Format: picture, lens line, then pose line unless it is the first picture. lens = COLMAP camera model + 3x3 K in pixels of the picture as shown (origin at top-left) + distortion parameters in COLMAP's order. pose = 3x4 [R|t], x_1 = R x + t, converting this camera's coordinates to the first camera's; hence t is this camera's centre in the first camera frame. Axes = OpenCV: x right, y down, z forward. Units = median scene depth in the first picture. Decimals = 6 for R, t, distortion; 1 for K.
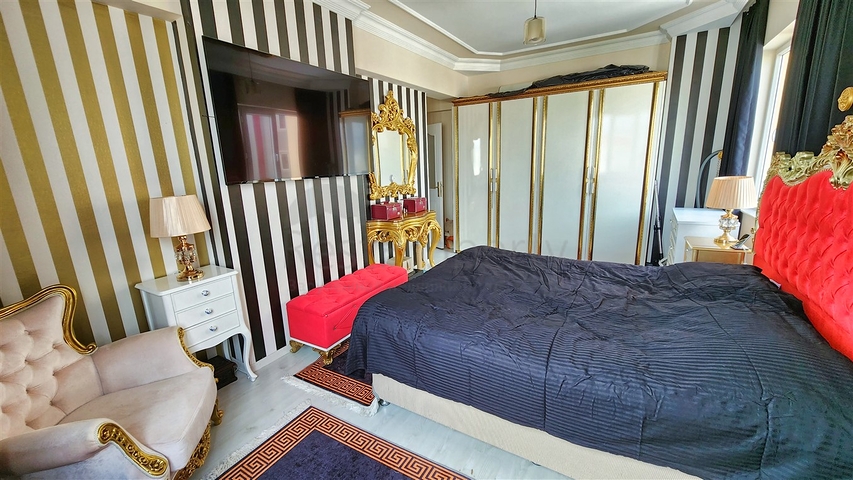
lens RADIAL K [[346.7, 0, 425.3], [0, 346.7, 242.9], [0, 0, 1]] dist [-0.001338, -0.000349]
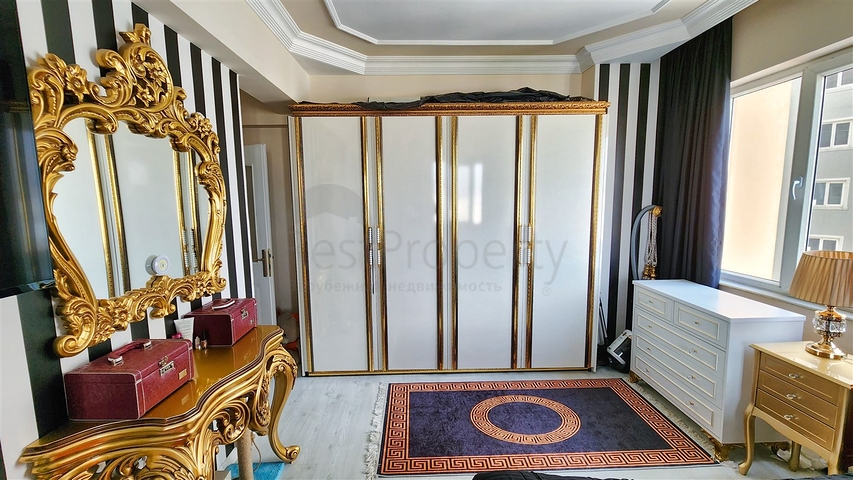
lens RADIAL K [[346.7, 0, 425.3], [0, 346.7, 242.9], [0, 0, 1]] dist [-0.001338, -0.000349]
pose [[0.843700, -0.041269, 0.535227, -0.049415], [0.108129, 0.989670, -0.094139, -0.142839], [-0.525813, 0.137298, 0.839446, 0.539106]]
